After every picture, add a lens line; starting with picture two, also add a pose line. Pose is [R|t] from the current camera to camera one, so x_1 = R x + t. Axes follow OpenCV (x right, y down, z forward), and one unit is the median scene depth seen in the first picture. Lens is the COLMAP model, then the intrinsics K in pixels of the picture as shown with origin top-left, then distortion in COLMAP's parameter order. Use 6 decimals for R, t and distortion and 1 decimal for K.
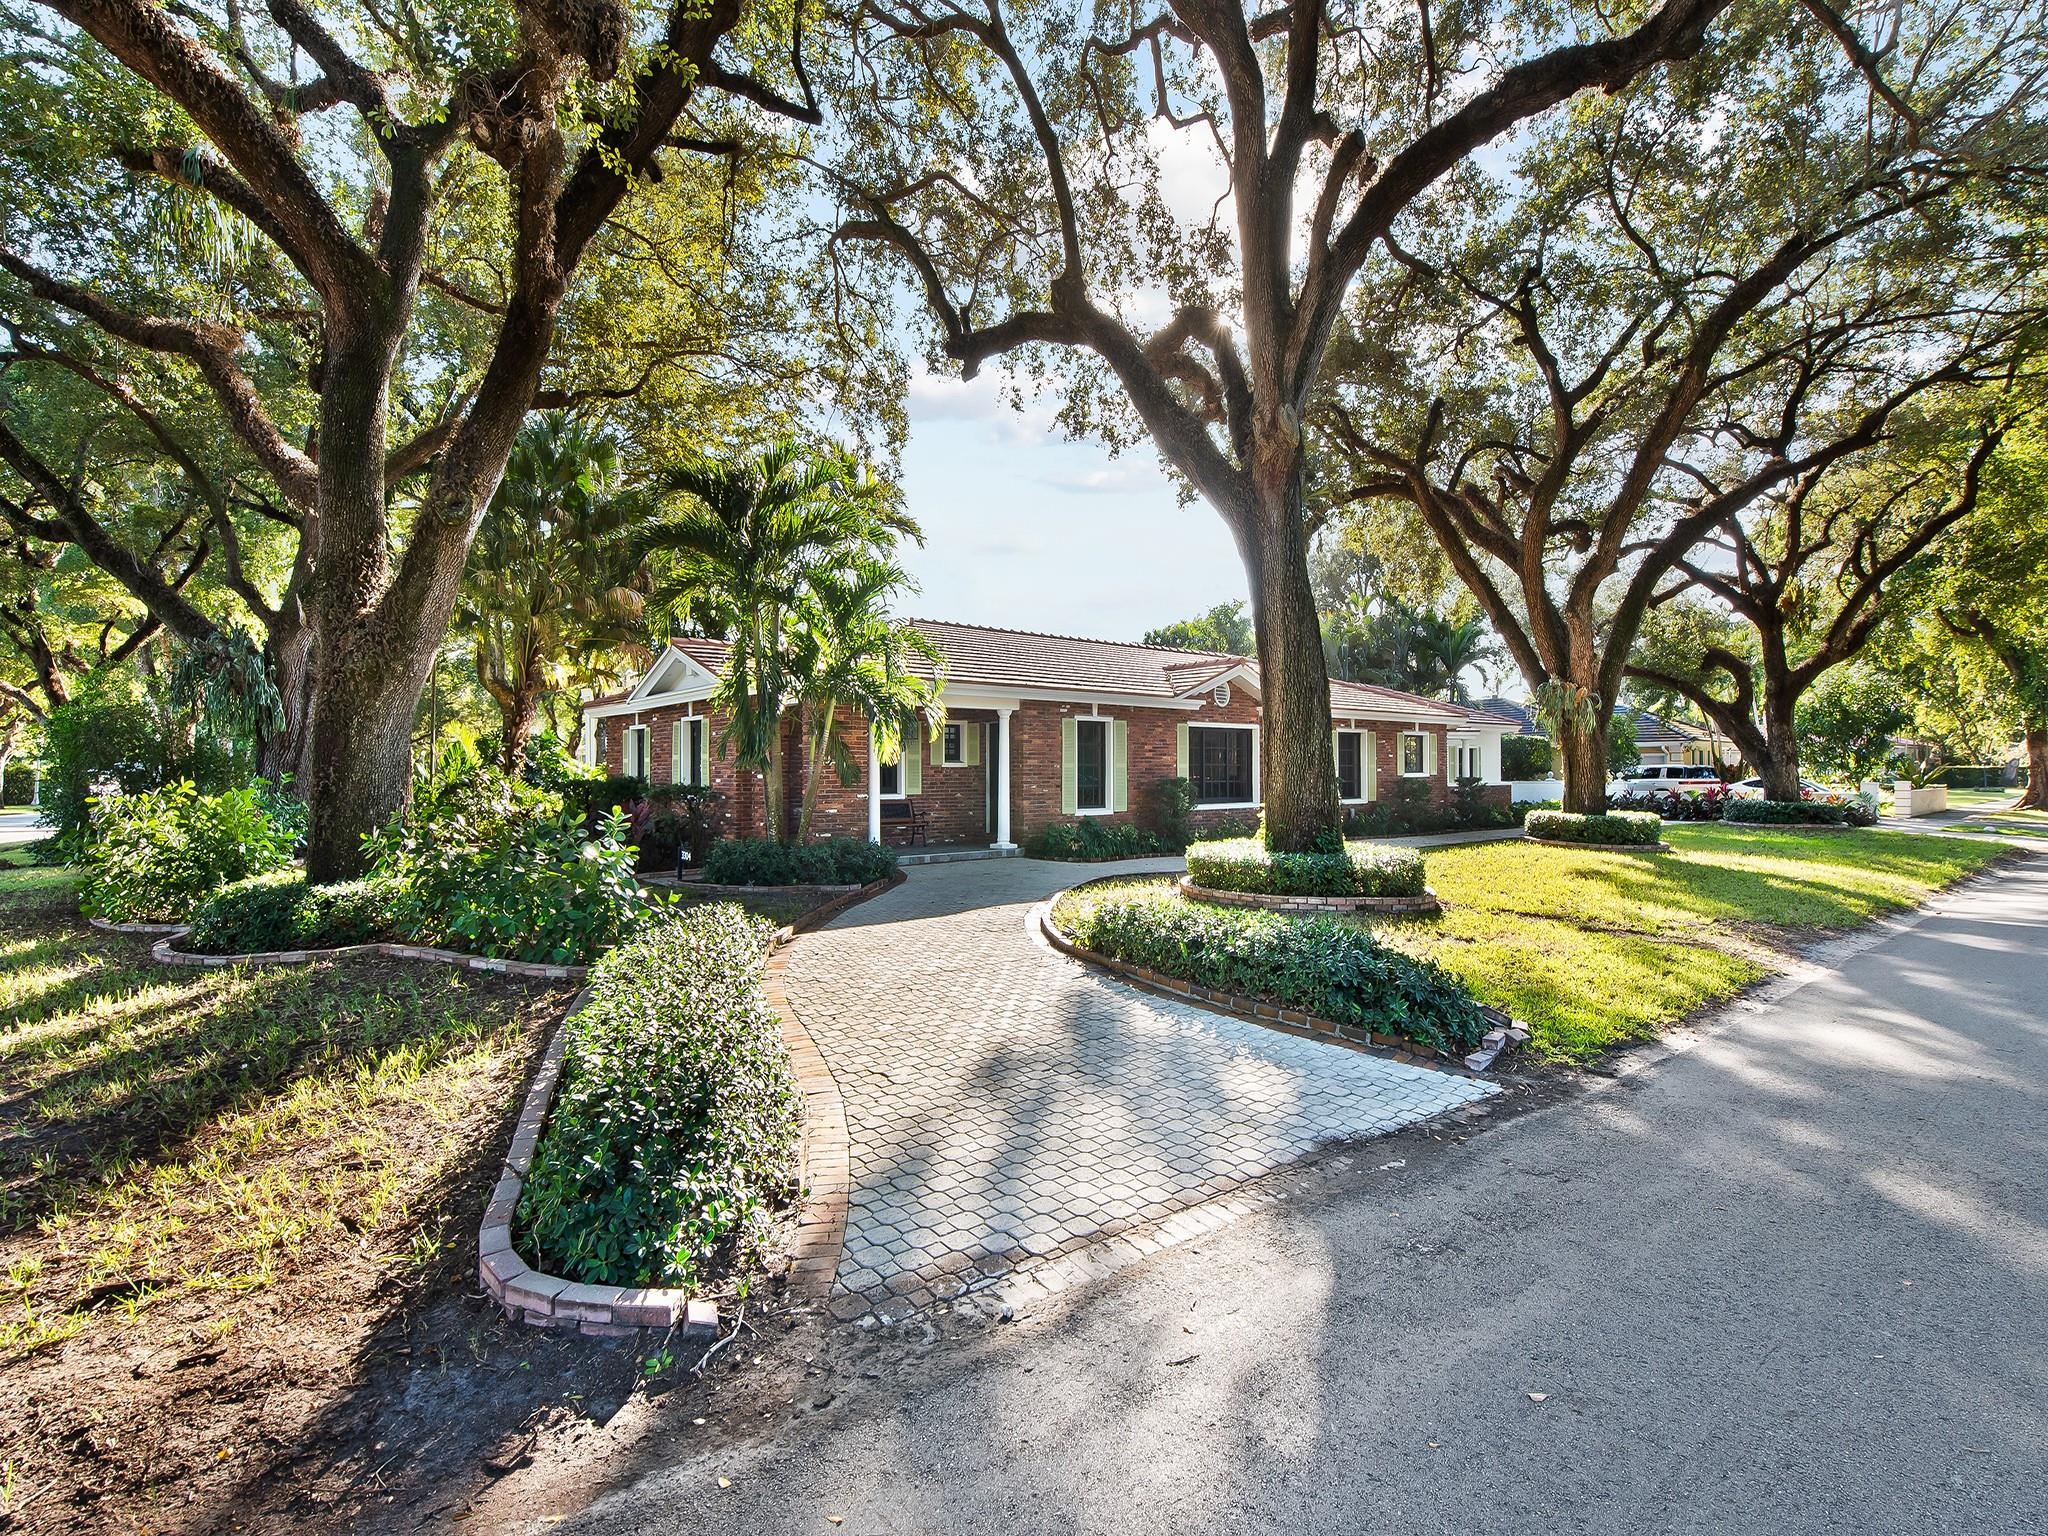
lens RADIAL K [[970.3, 0, 1030.1], [0, 970.3, 766.8], [0, 0, 1]] dist [0.023880, -0.008010]
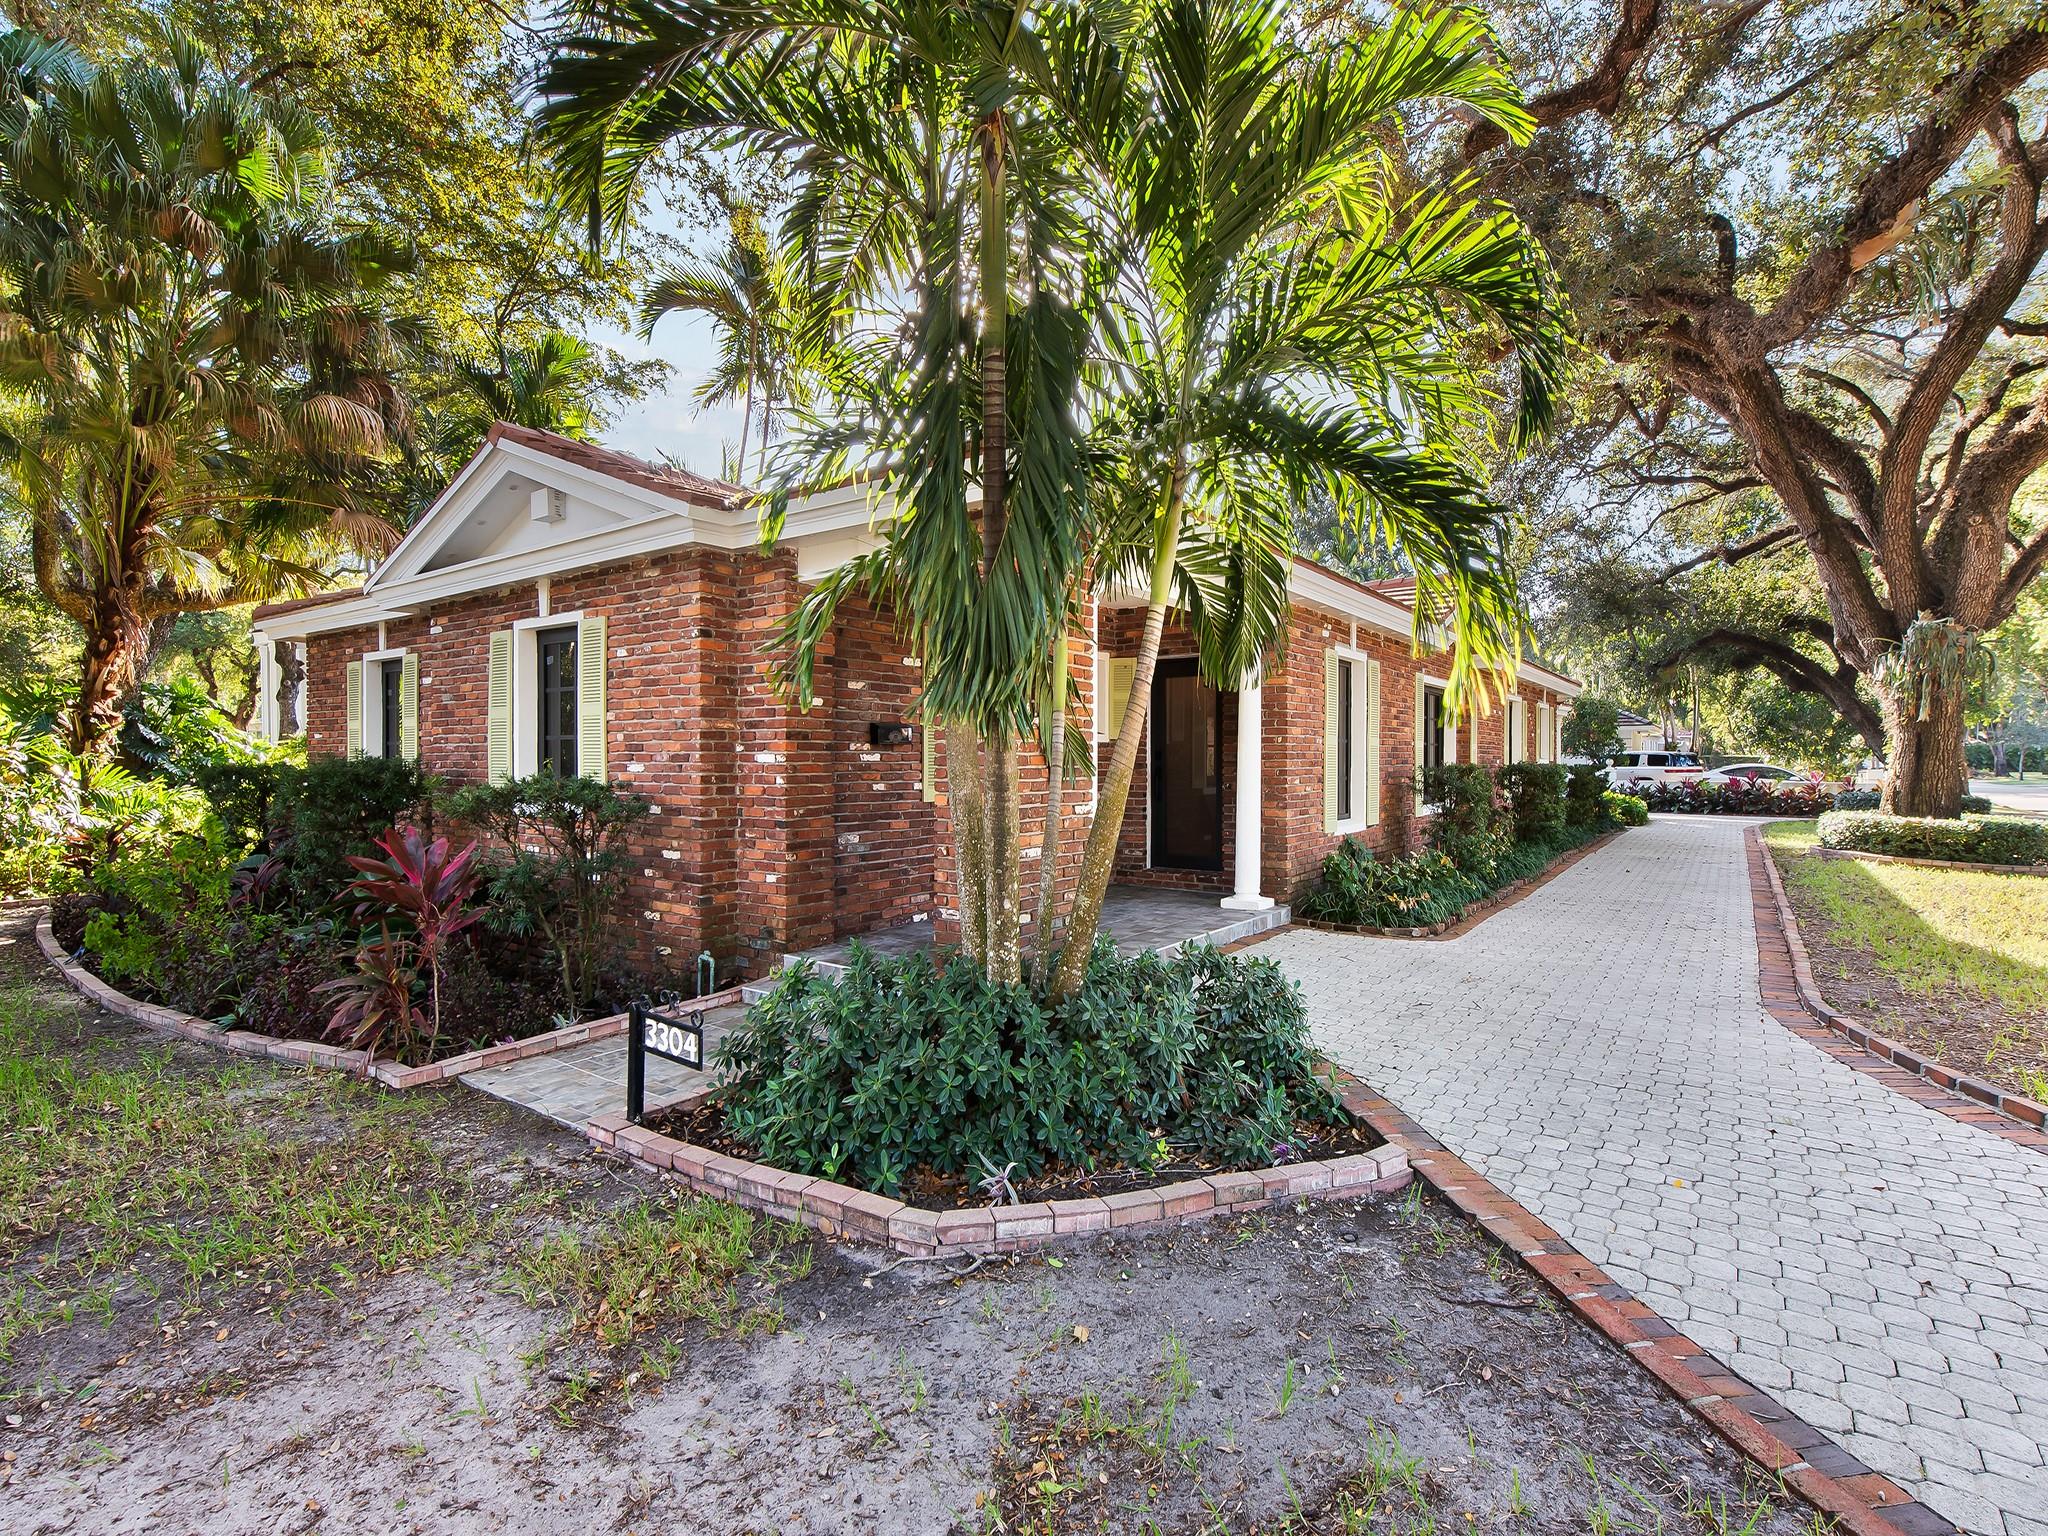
lens RADIAL K [[970.3, 0, 1030.1], [0, 970.3, 766.8], [0, 0, 1]] dist [0.023880, -0.008010]
pose [[0.972319, 0.002691, 0.233642, -0.181997], [-0.006214, 0.999878, 0.014344, 0.005074], [-0.233575, -0.015398, 0.972217, 0.401497]]
